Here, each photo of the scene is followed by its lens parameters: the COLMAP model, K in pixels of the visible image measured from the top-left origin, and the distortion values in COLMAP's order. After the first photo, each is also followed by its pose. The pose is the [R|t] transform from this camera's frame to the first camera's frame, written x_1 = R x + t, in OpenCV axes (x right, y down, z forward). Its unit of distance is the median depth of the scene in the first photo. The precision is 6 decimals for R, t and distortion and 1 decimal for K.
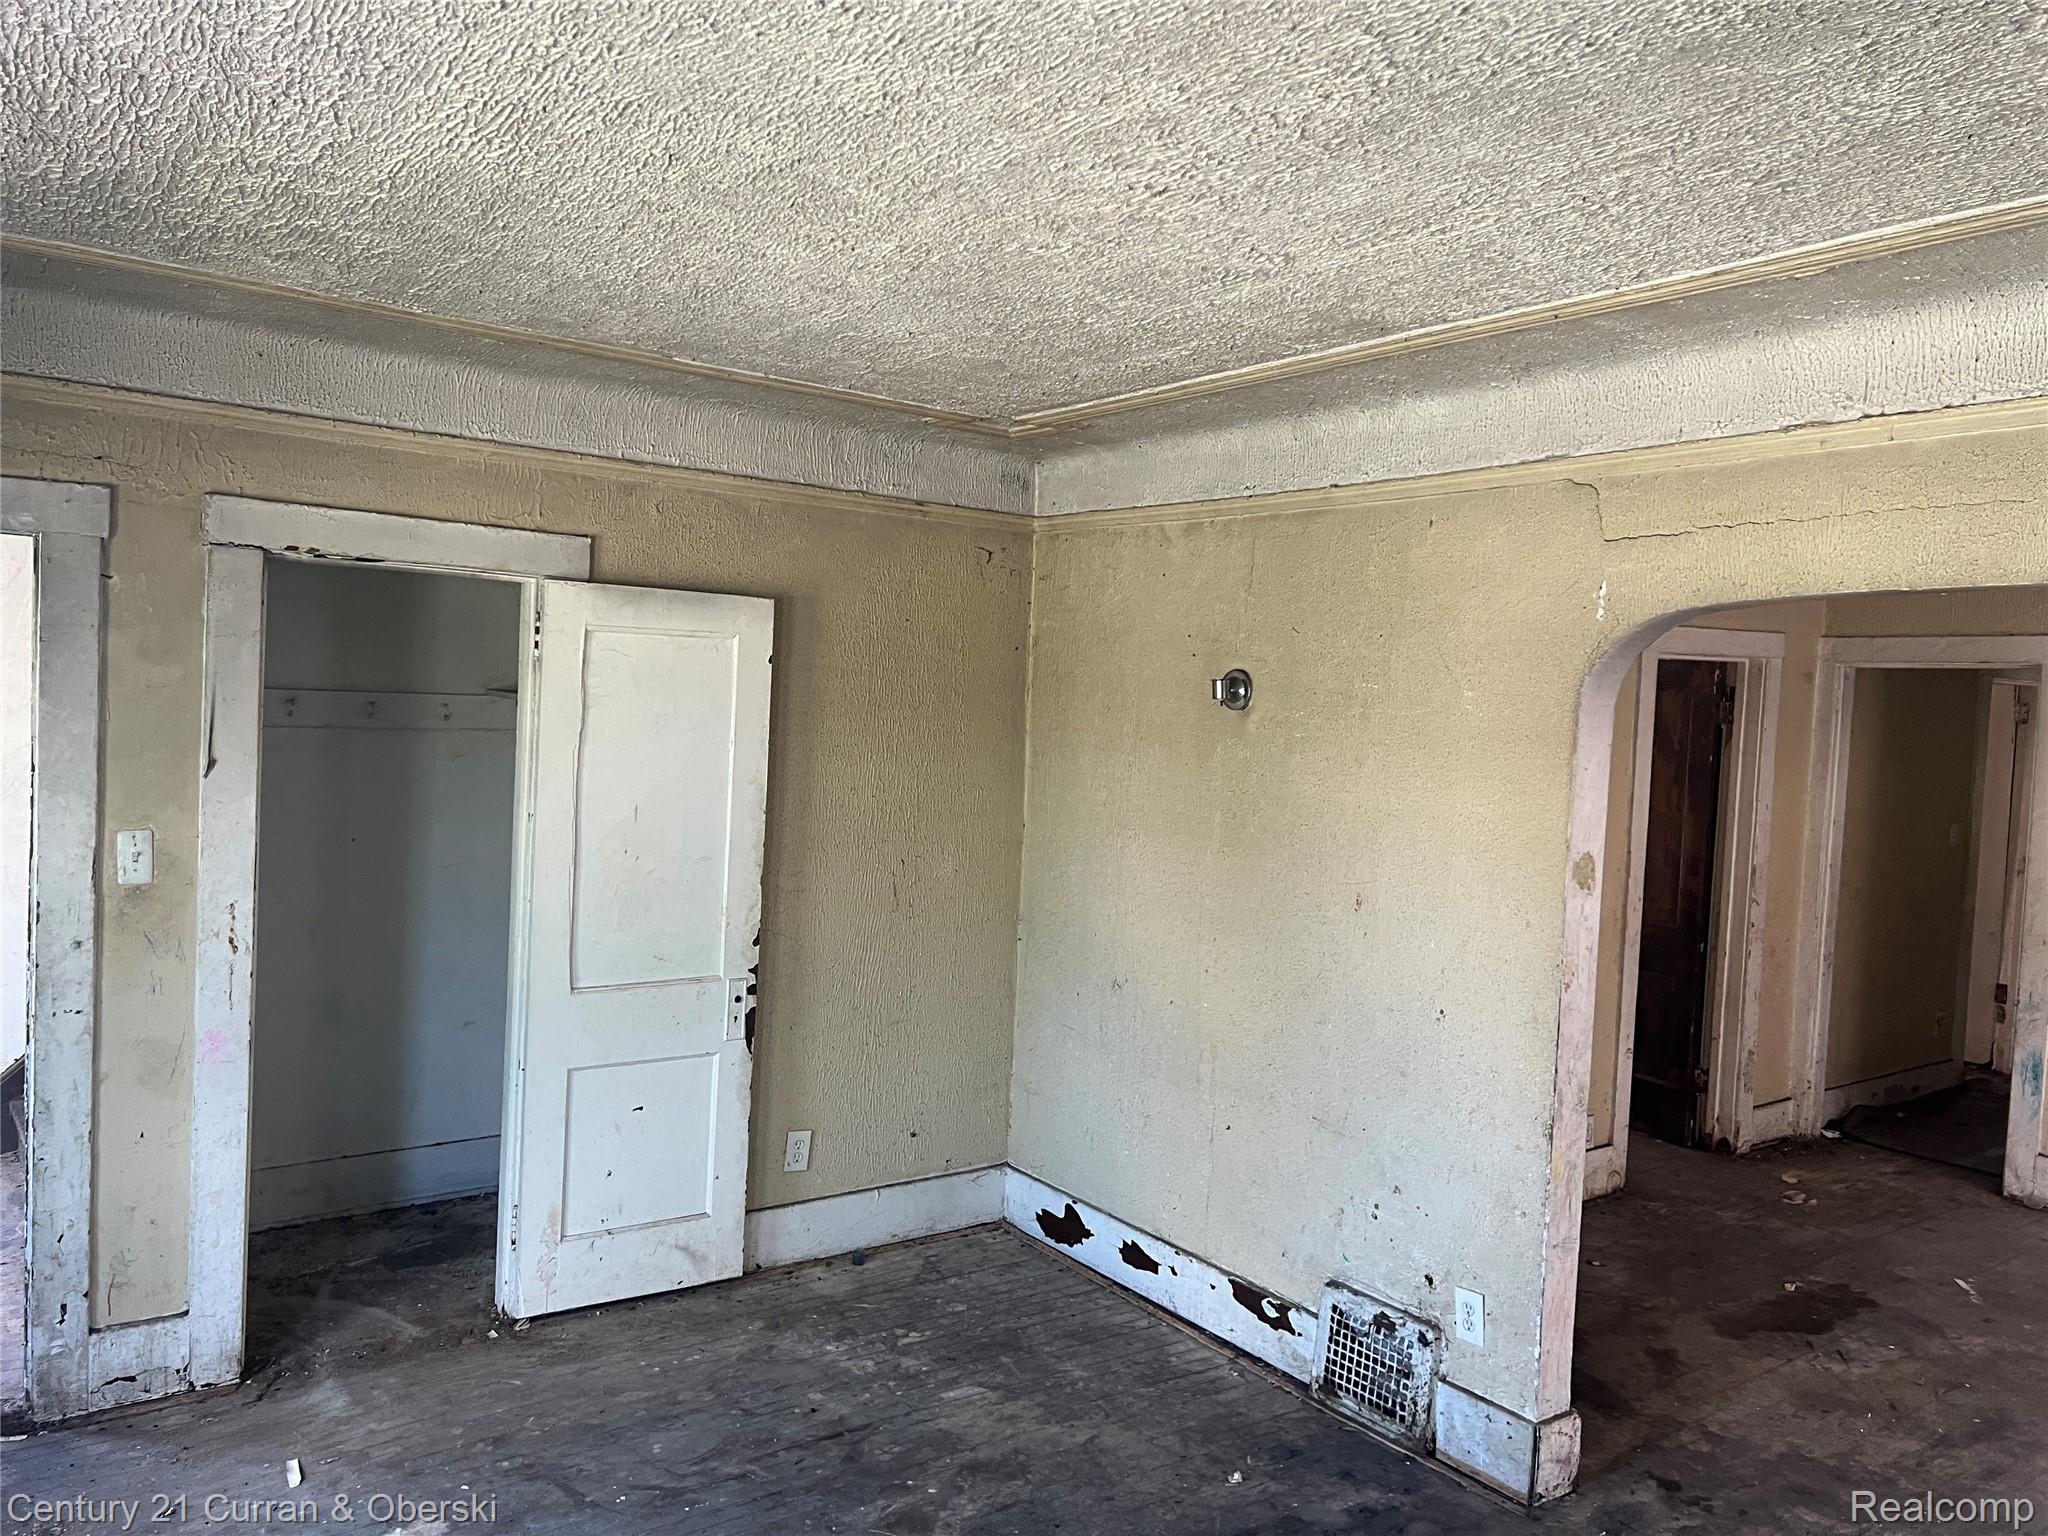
lens RADIAL K [[1541.6, 0, 1026.4], [0, 1541.6, 753.9], [0, 0, 1]] dist [0.027708, -0.028978]
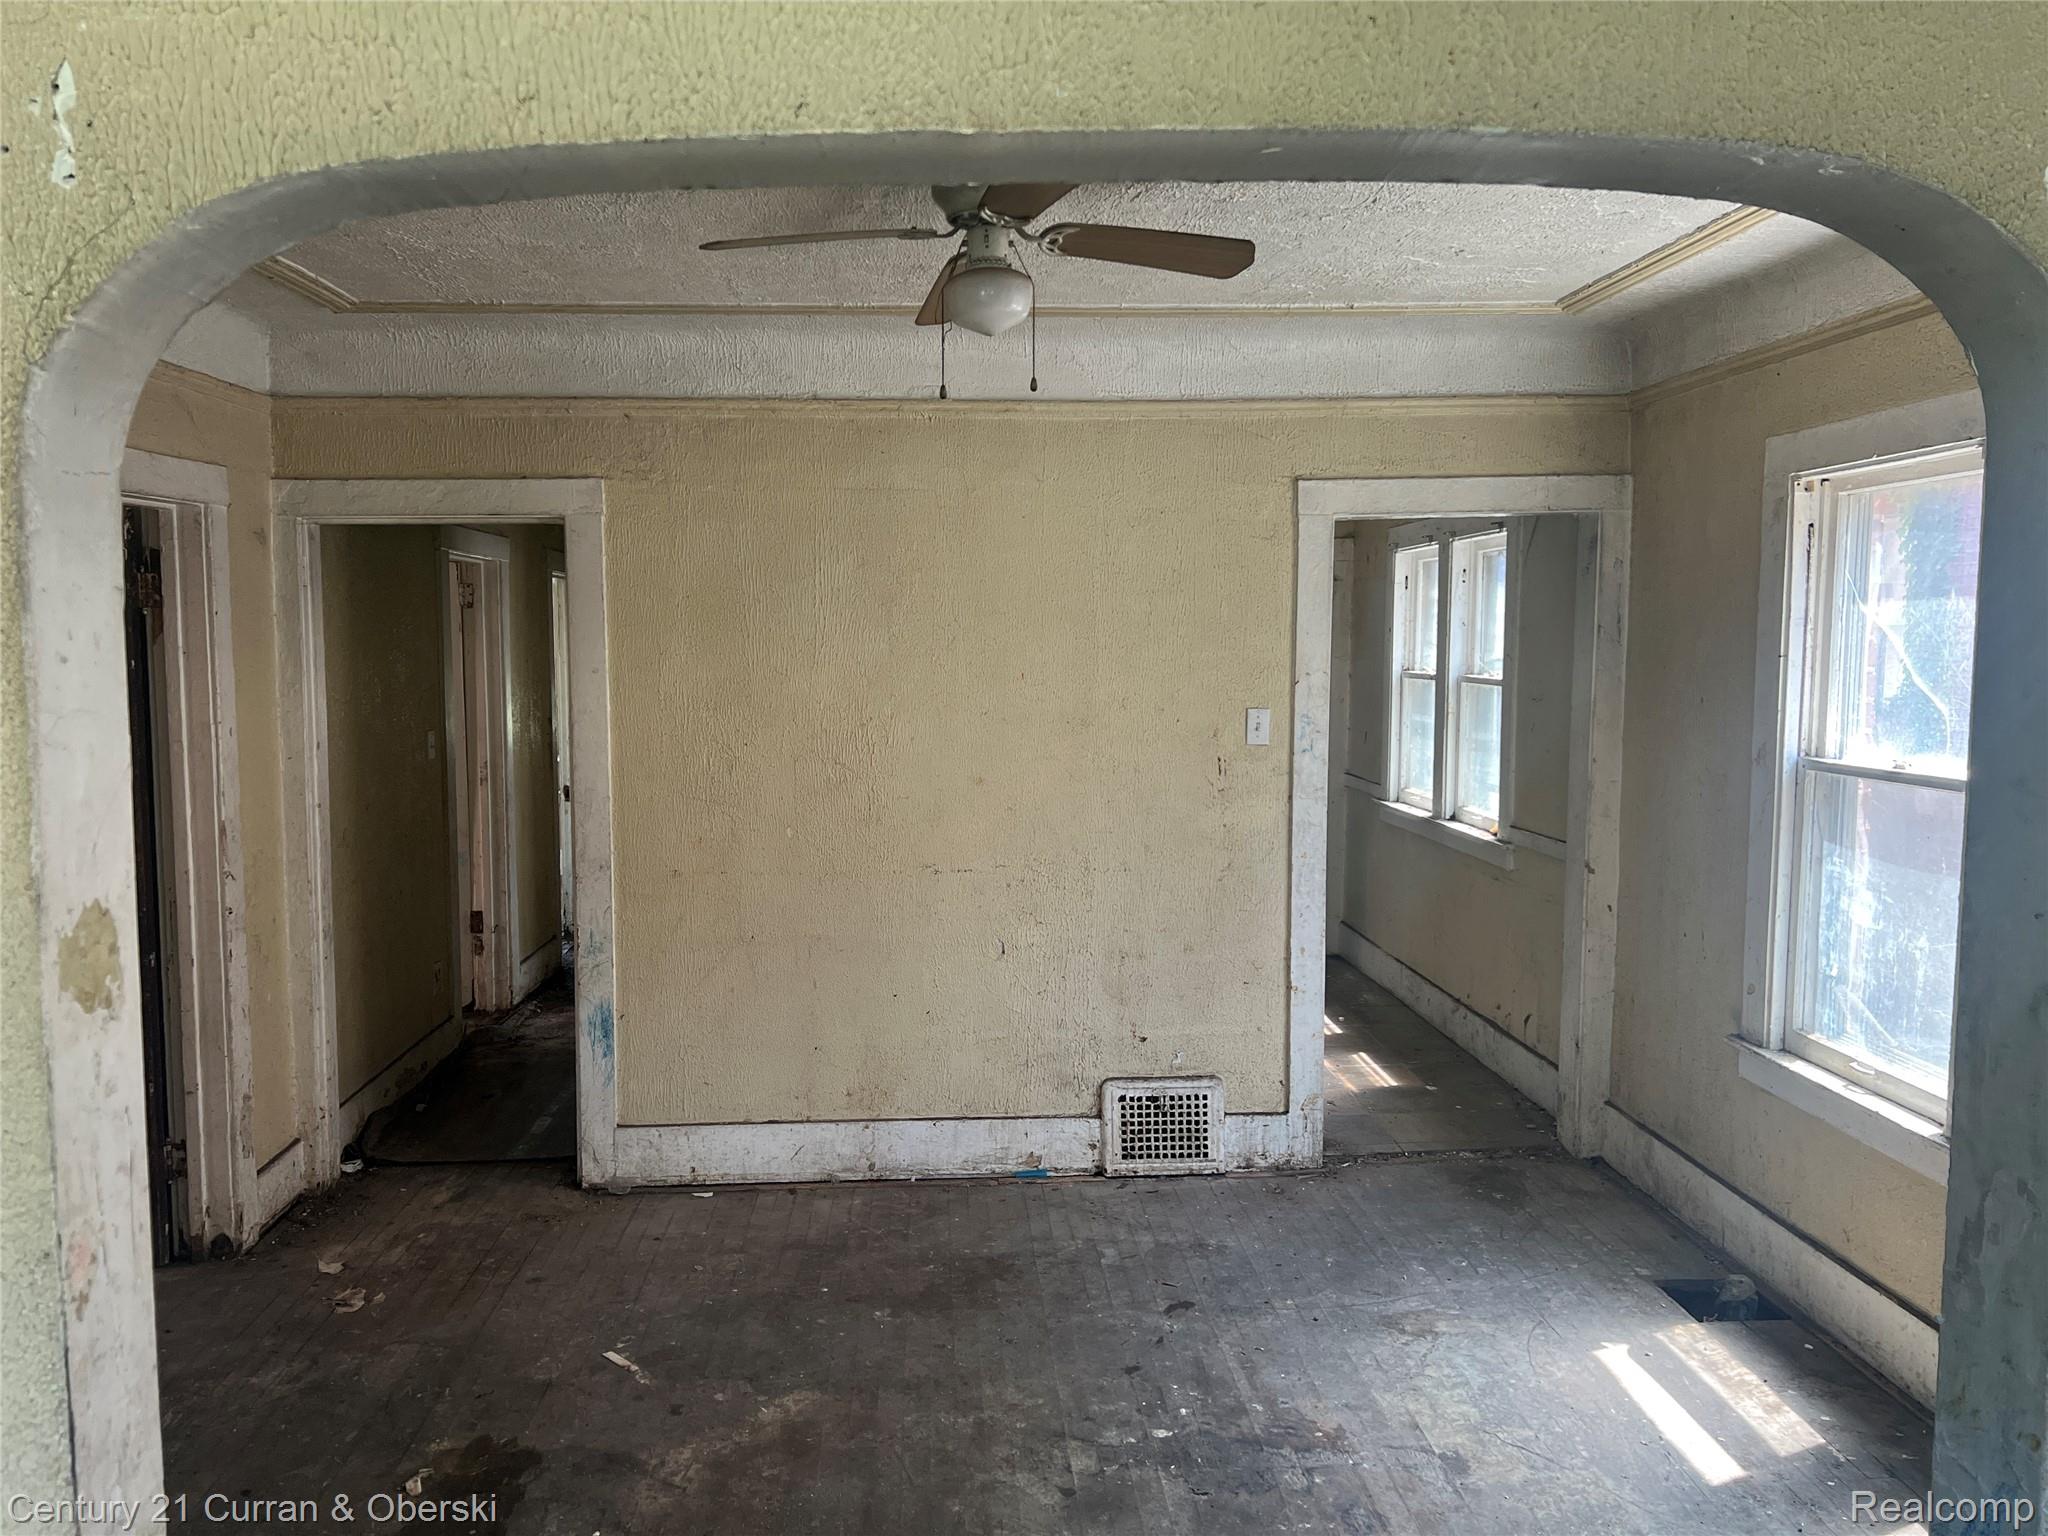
lens RADIAL K [[1541.6, 0, 1024.9], [0, 1541.6, 775.9], [0, 0, 1]] dist [0.027708, -0.028978]
pose [[0.537675, -0.117615, 0.834909, 0.111820], [0.061684, 0.993056, 0.100170, 0.008234], [-0.840893, -0.002358, 0.541196, 0.377418]]
